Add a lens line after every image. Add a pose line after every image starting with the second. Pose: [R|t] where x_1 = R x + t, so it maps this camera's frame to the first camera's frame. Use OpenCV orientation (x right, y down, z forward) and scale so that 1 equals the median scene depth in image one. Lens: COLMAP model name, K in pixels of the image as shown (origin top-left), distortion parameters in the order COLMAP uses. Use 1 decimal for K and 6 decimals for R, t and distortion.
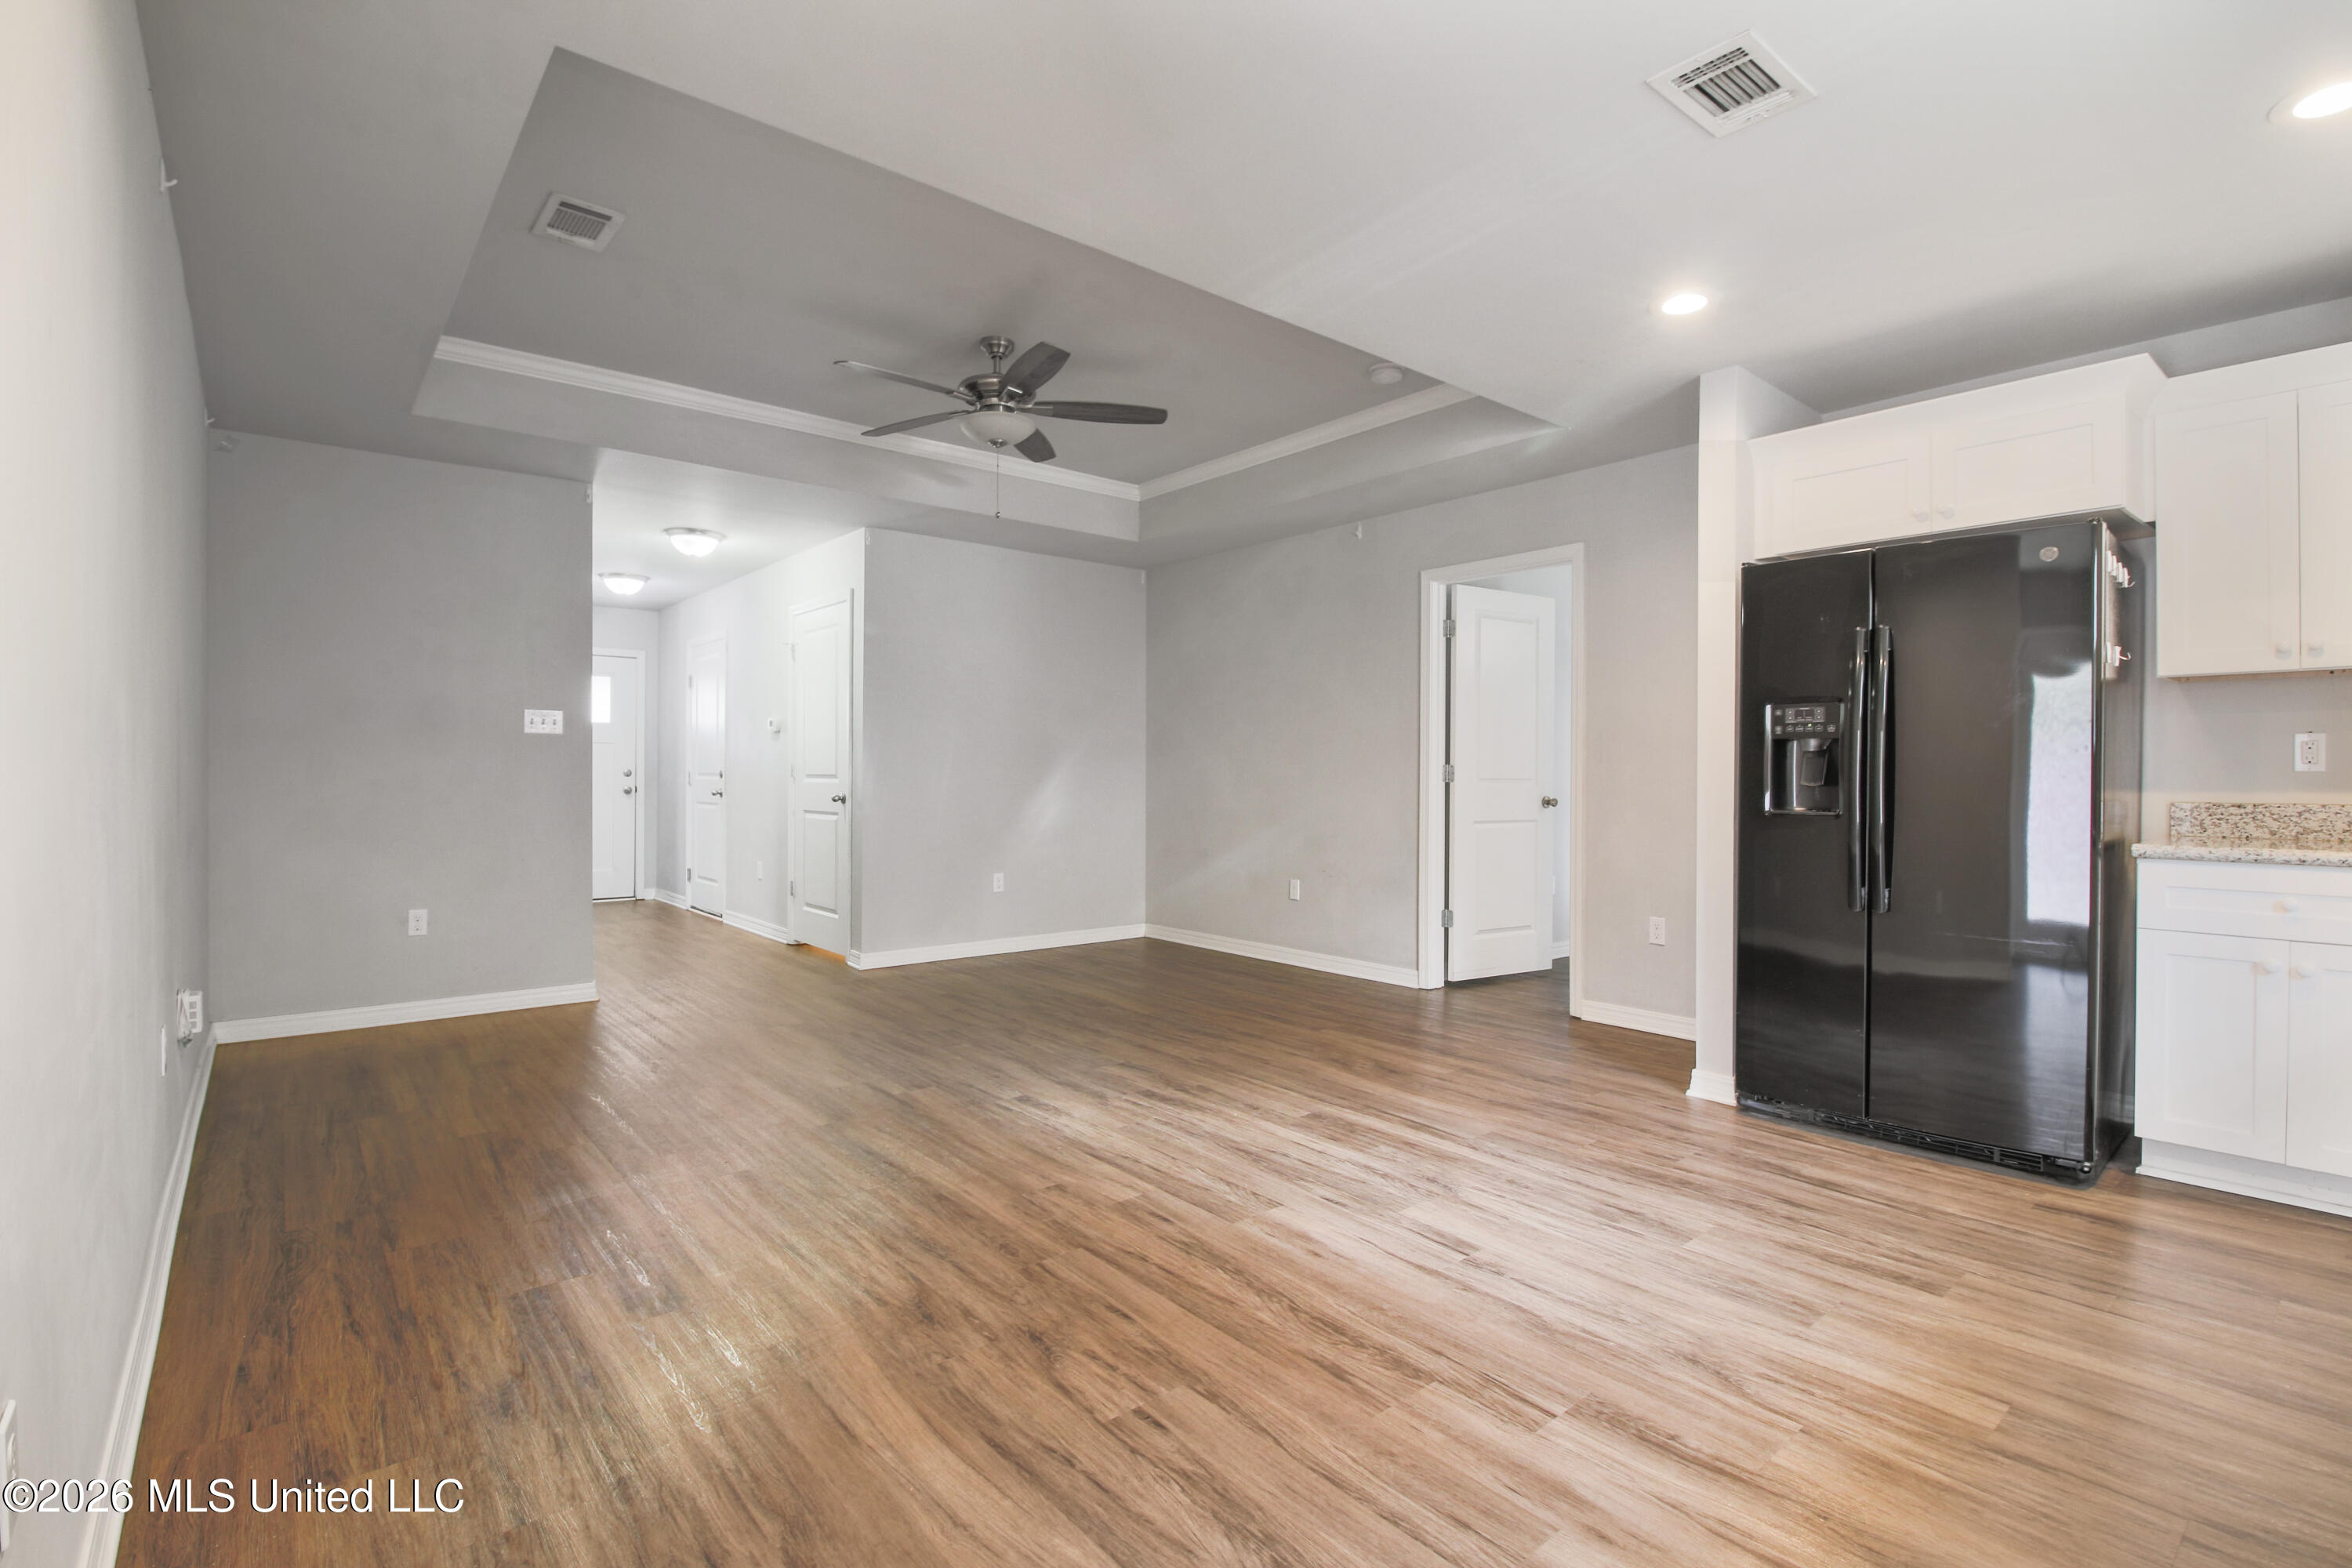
lens RADIAL K [[1082.7, 0, 1180.1], [0, 1082.7, 780.0], [0, 0, 1]] dist [-0.003031, -0.011120]
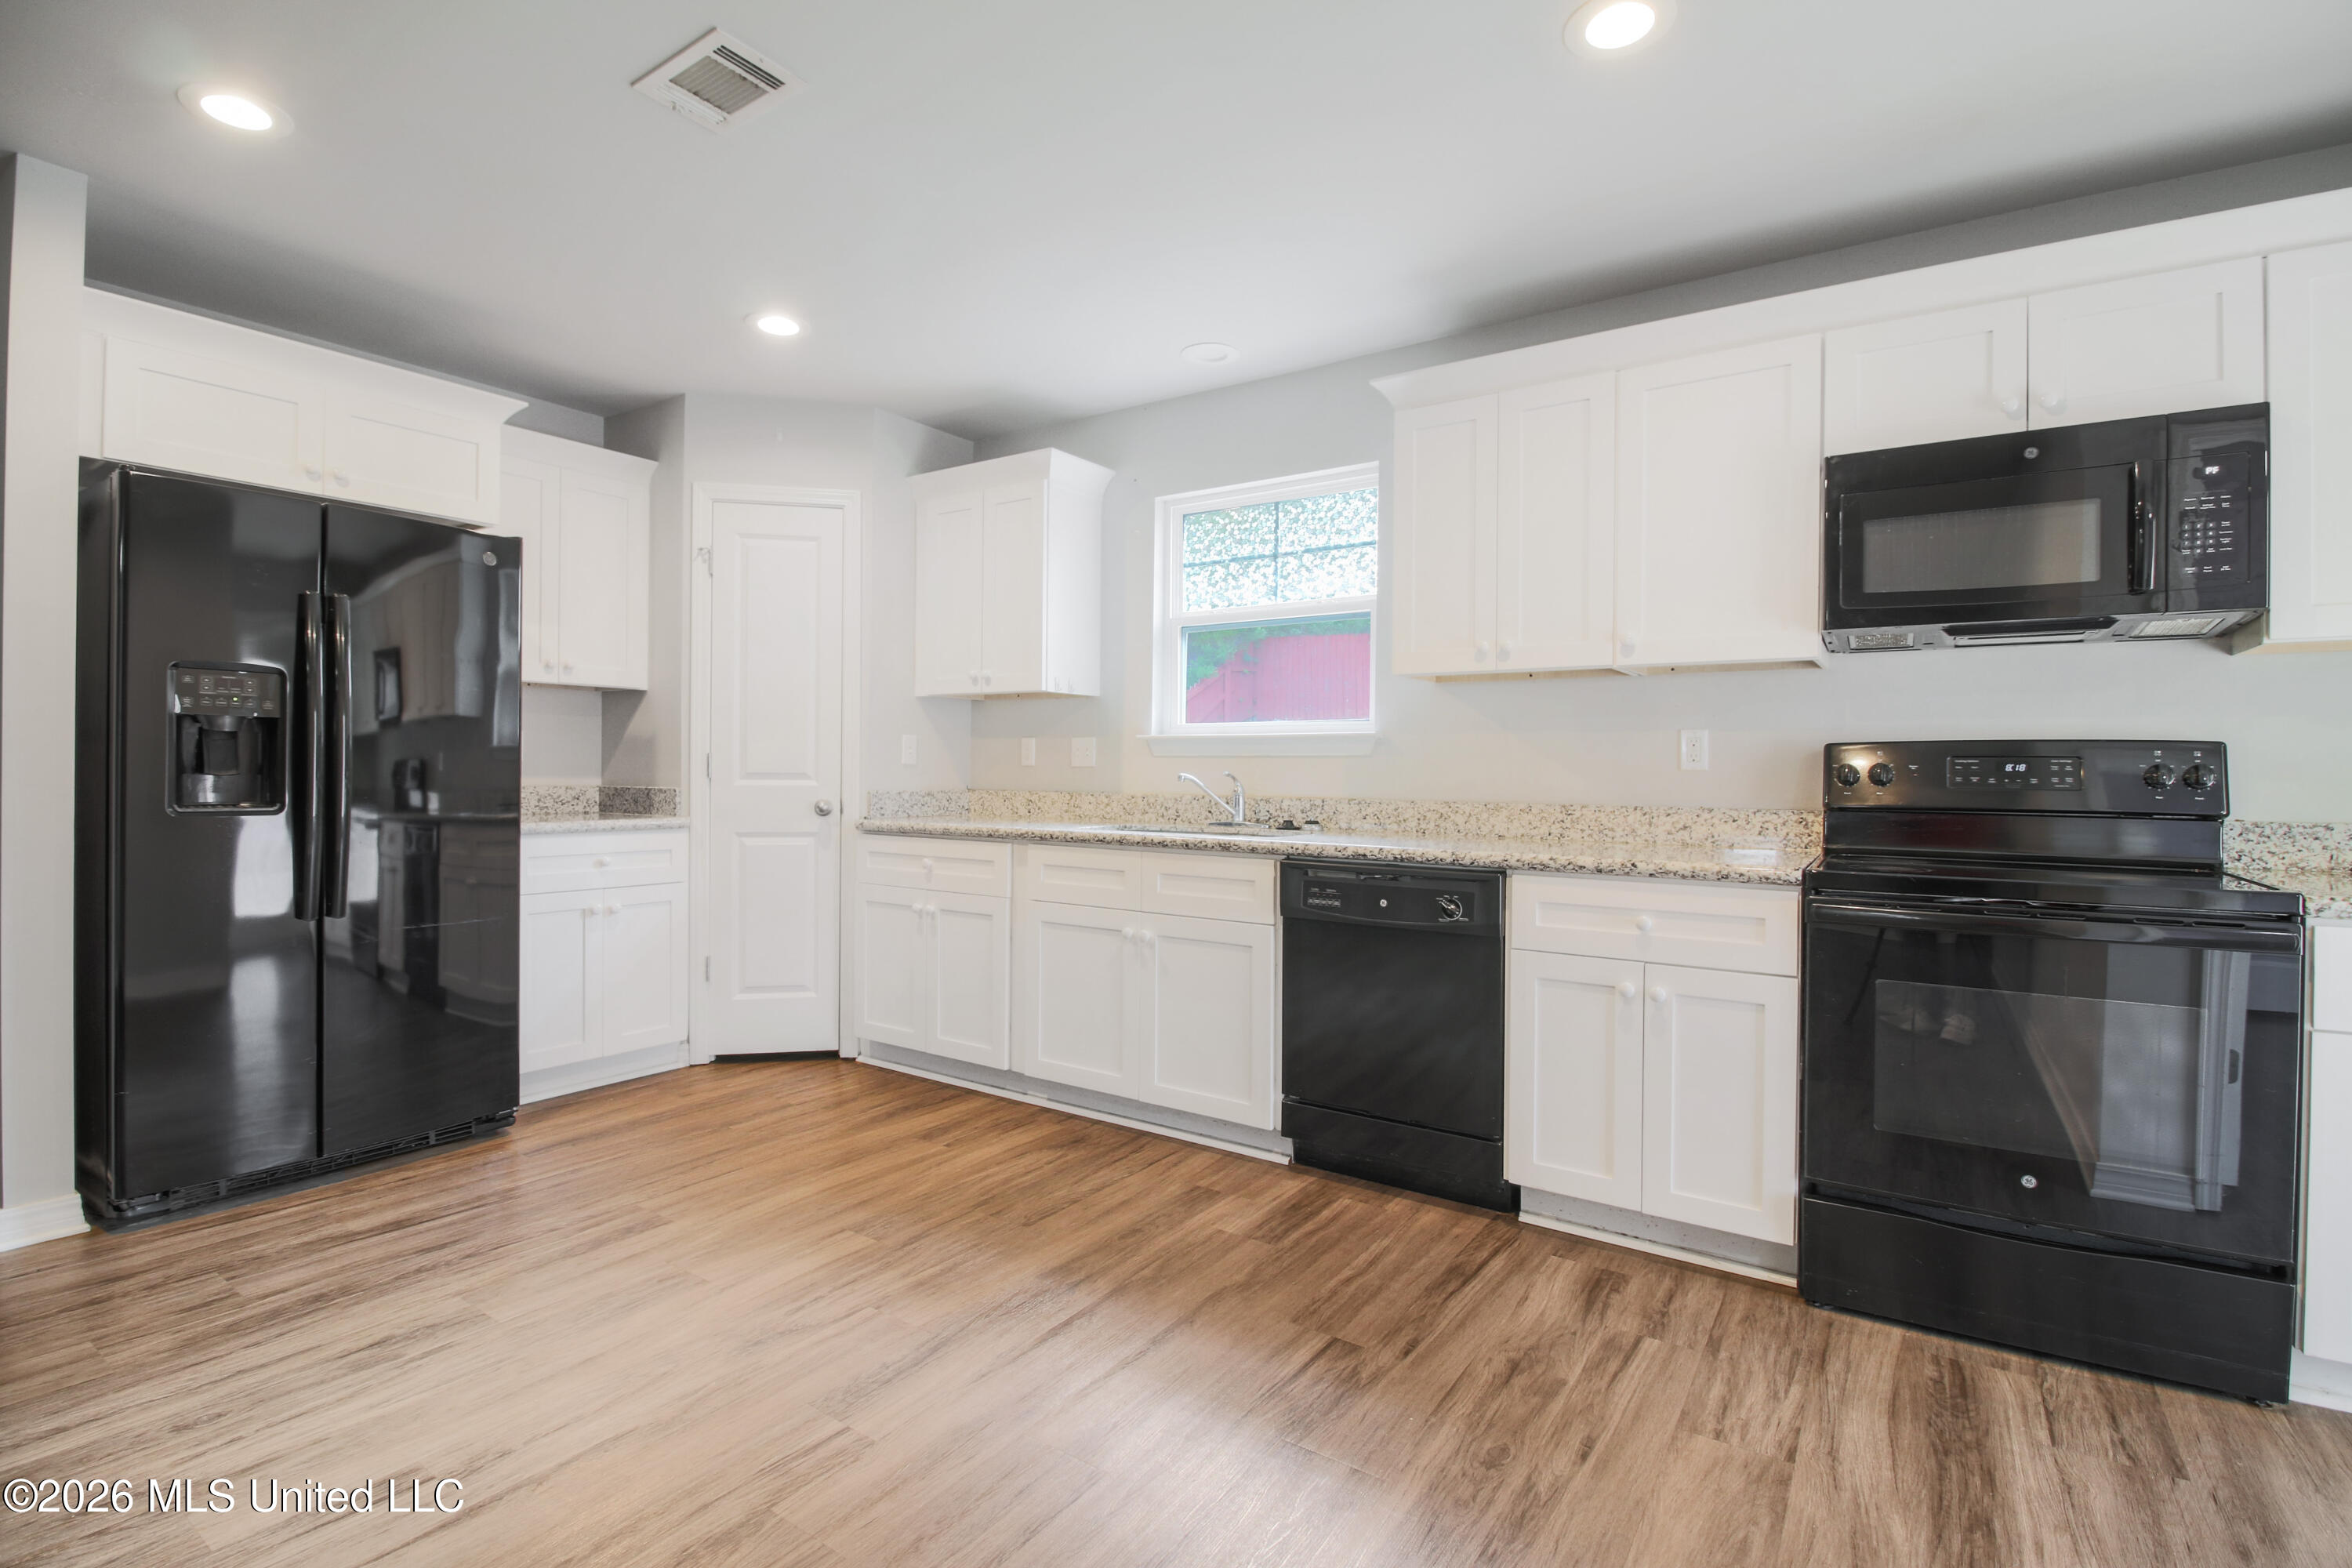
lens RADIAL K [[1082.7, 0, 1179.9], [0, 1082.7, 779.0], [0, 0, 1]] dist [-0.003031, -0.011120]
pose [[-0.277295, -0.013612, 0.960688, -0.442012], [-0.005206, 0.999906, 0.012665, -0.006416], [-0.960771, -0.001489, -0.277340, 0.655273]]
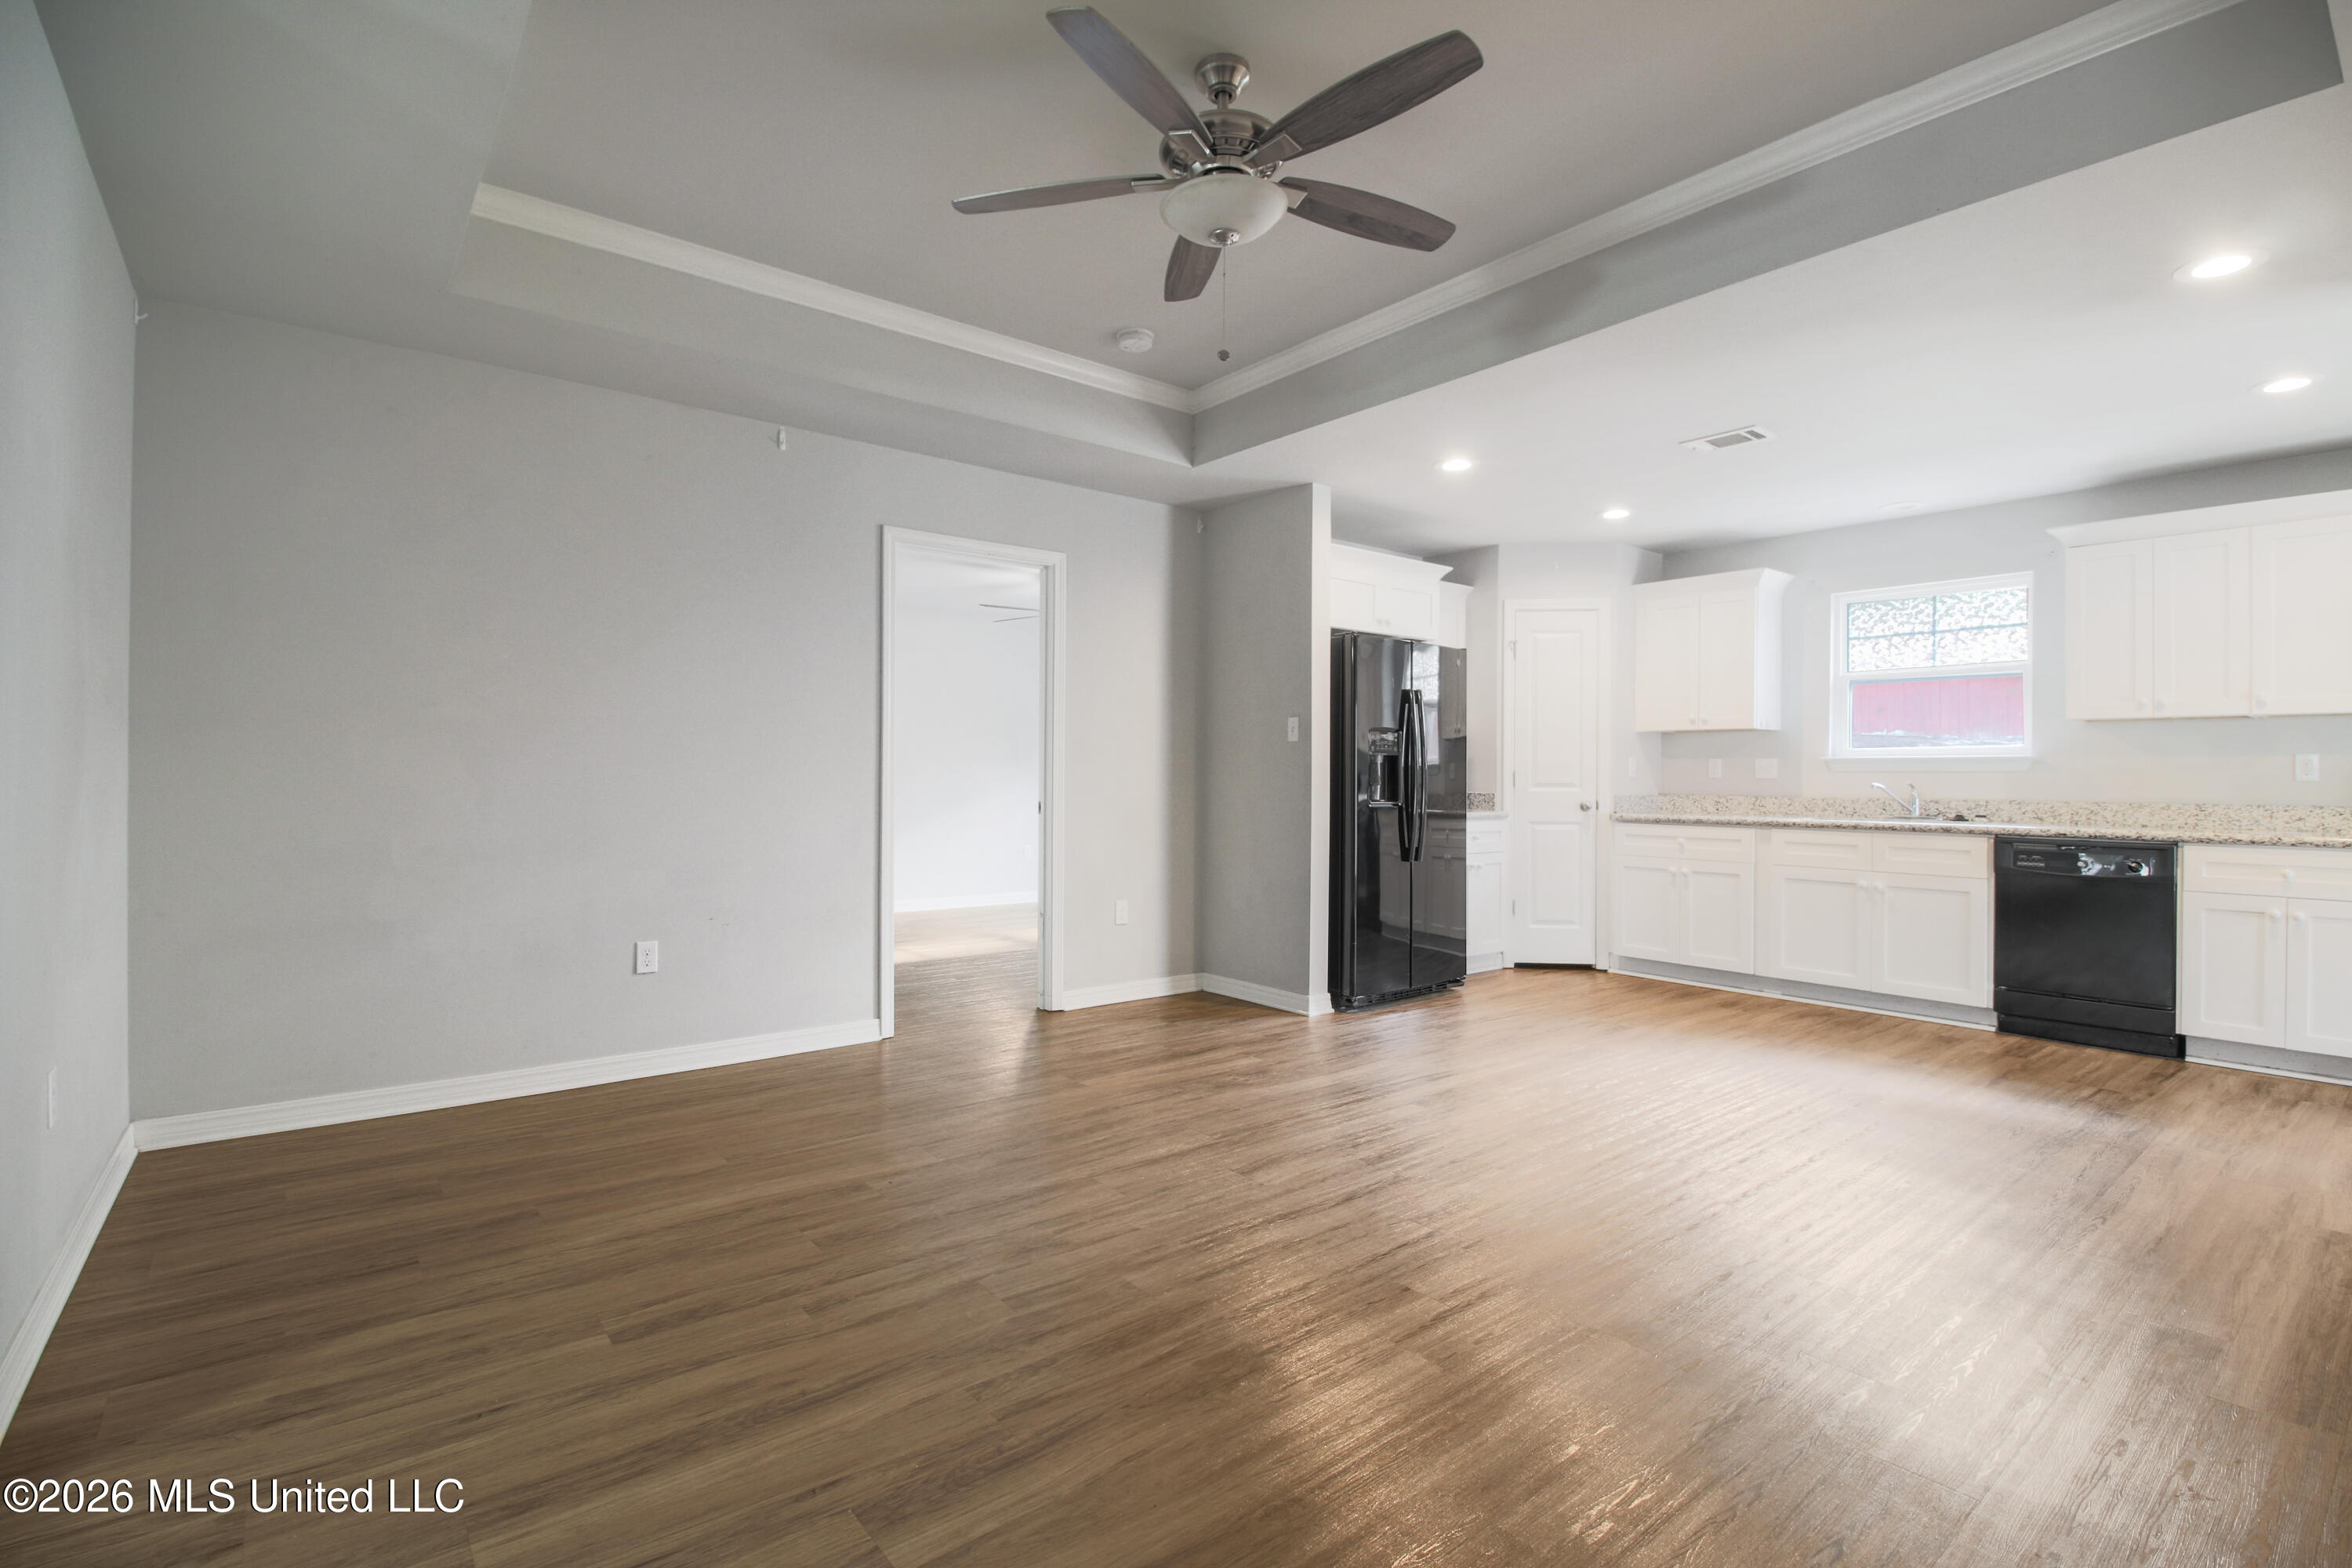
lens RADIAL K [[1082.7, 0, 1173.2], [0, 1082.7, 780.9], [0, 0, 1]] dist [-0.003031, -0.011120]
pose [[0.018231, -0.008236, 0.999800, -1.165978], [-0.001156, 0.999965, 0.008259, -0.015875], [-0.999833, -0.001307, 0.018221, 1.526787]]
